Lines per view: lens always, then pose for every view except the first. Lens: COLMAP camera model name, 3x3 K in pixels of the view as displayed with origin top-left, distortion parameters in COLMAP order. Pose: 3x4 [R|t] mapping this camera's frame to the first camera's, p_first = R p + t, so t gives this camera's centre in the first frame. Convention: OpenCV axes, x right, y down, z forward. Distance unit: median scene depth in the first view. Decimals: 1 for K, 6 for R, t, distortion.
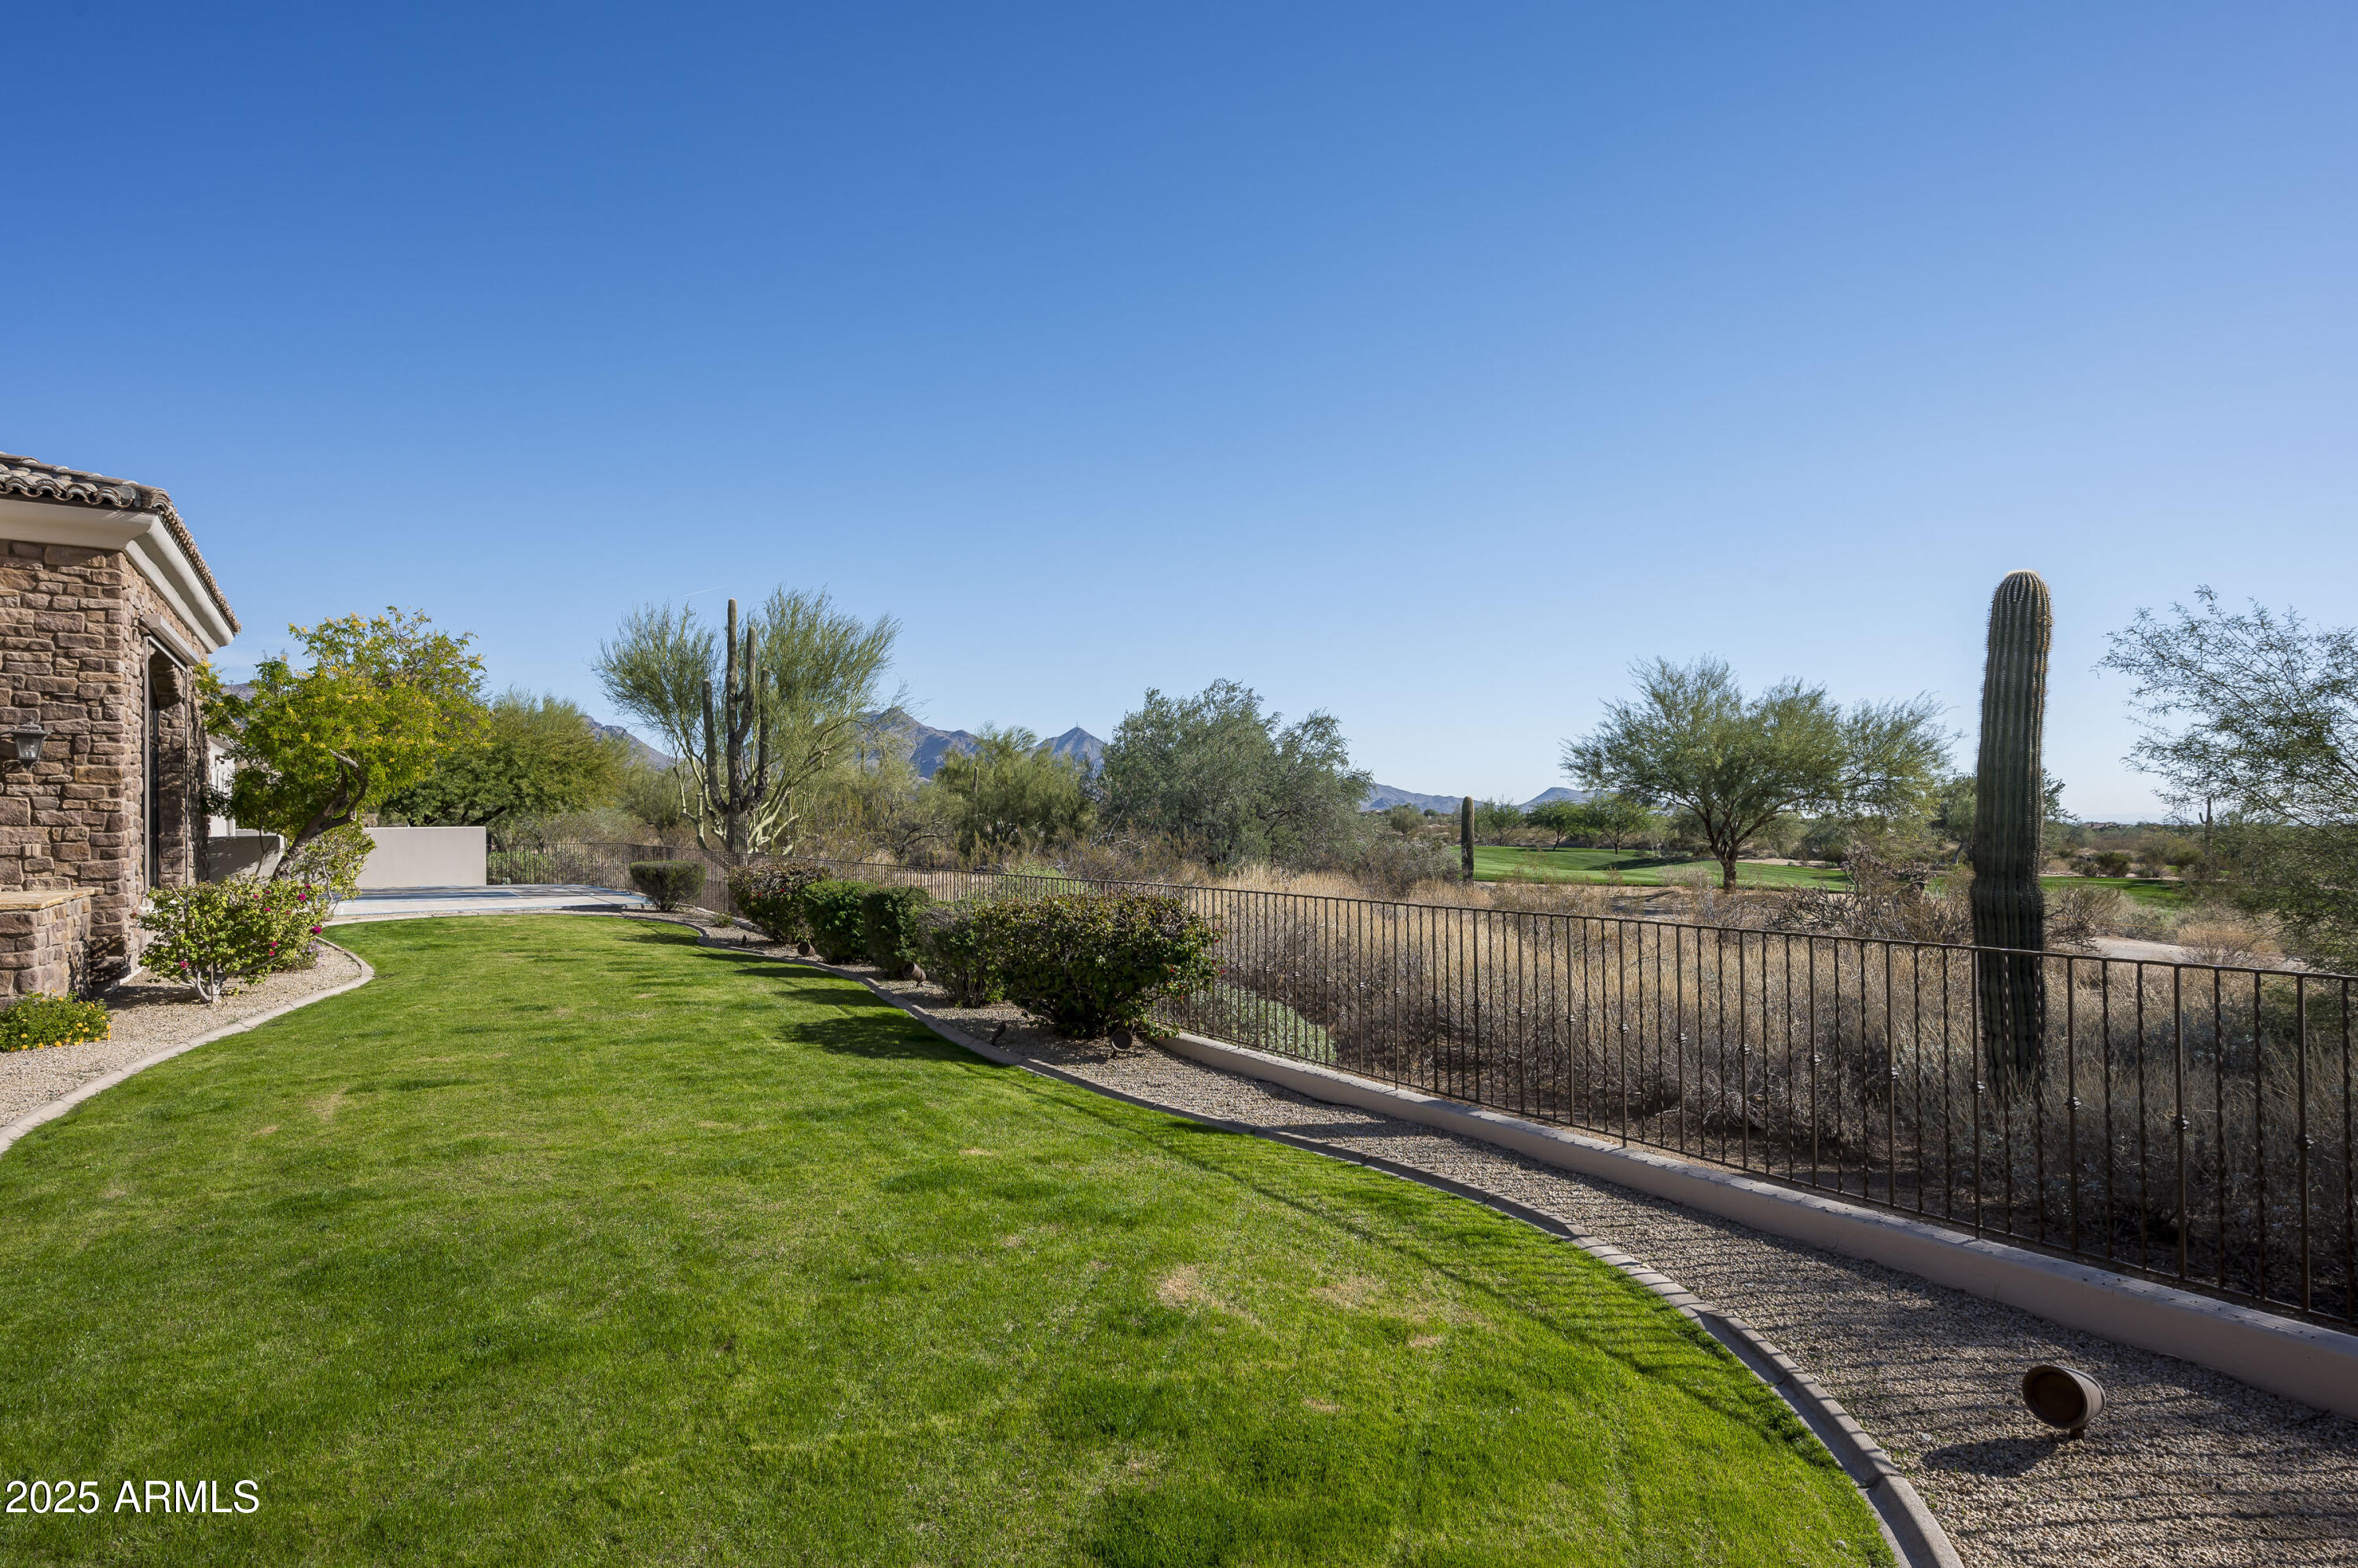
lens RADIAL K [[1240.8, 0, 1175.9], [0, 1240.8, 795.6], [0, 0, 1]] dist [0.001963, 0.000066]
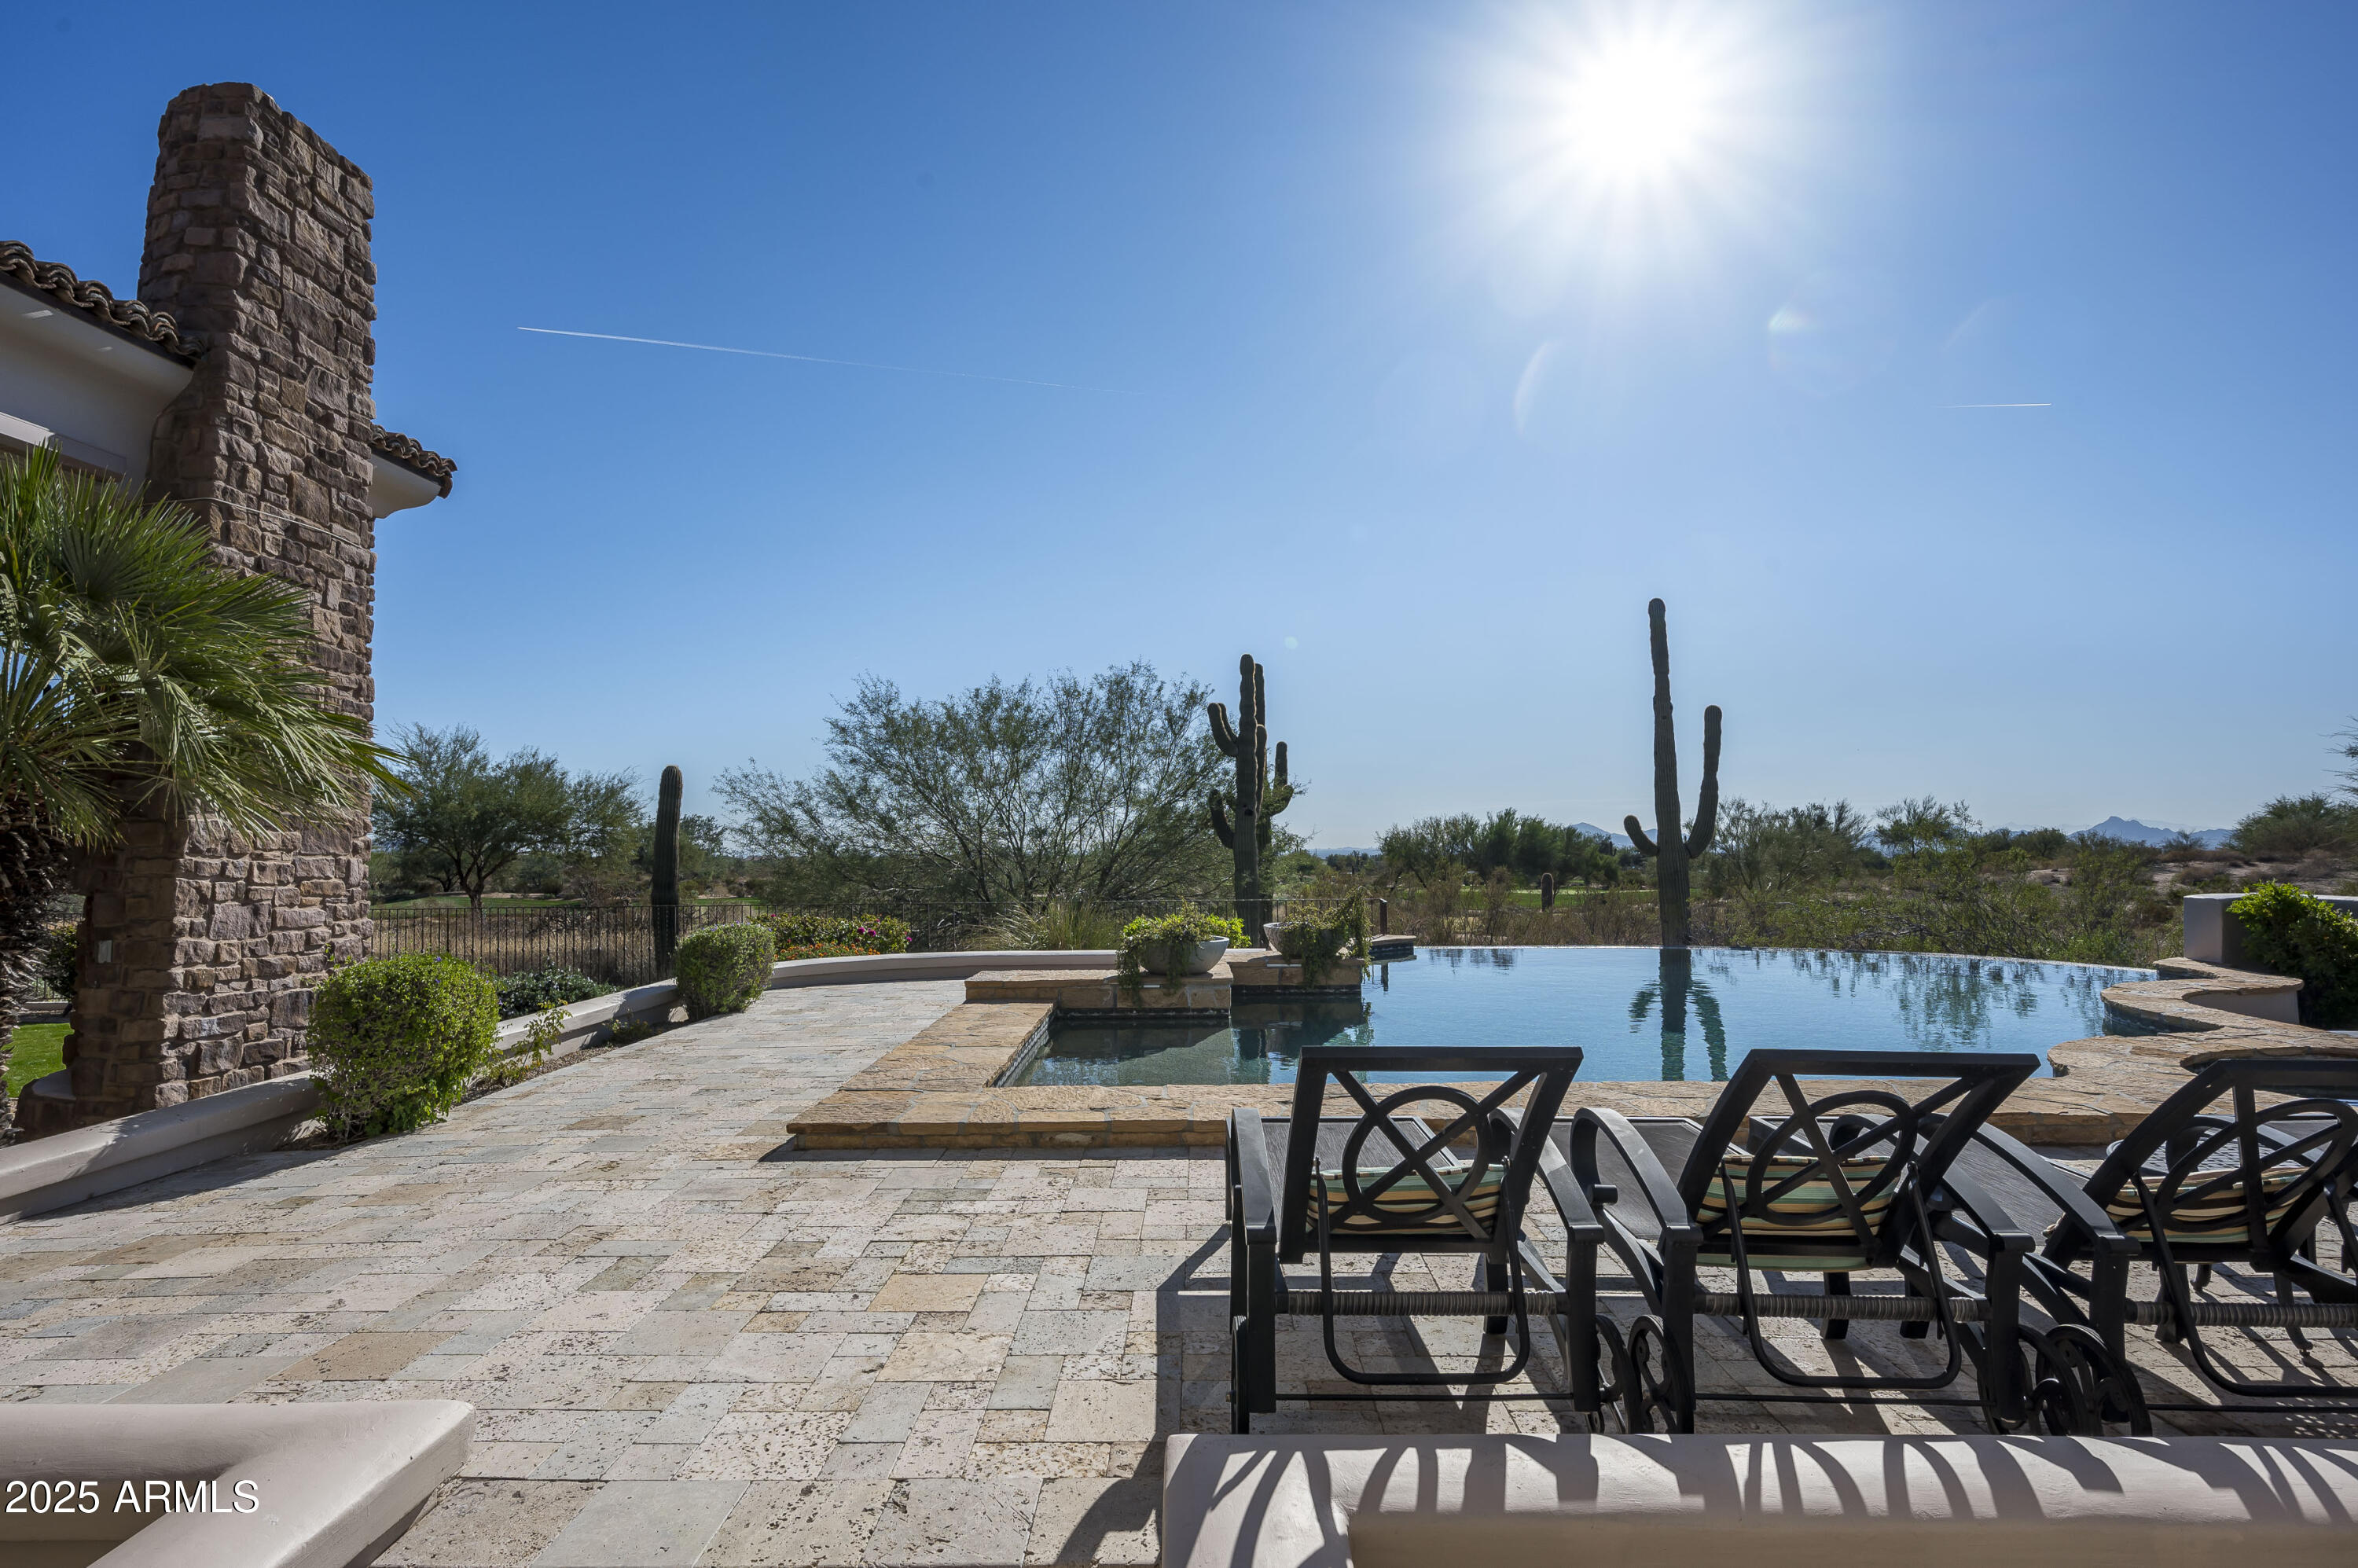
lens RADIAL K [[1156.1, 0, 1173.5], [0, 1156.1, 798.1], [0, 0, 1]] dist [0.007800, -0.001043]
pose [[0.552977, 0.031322, 0.832607, -0.130630], [-0.005856, 0.999415, -0.033708, -0.007428], [-0.833176, 0.013764, 0.552837, -0.210221]]
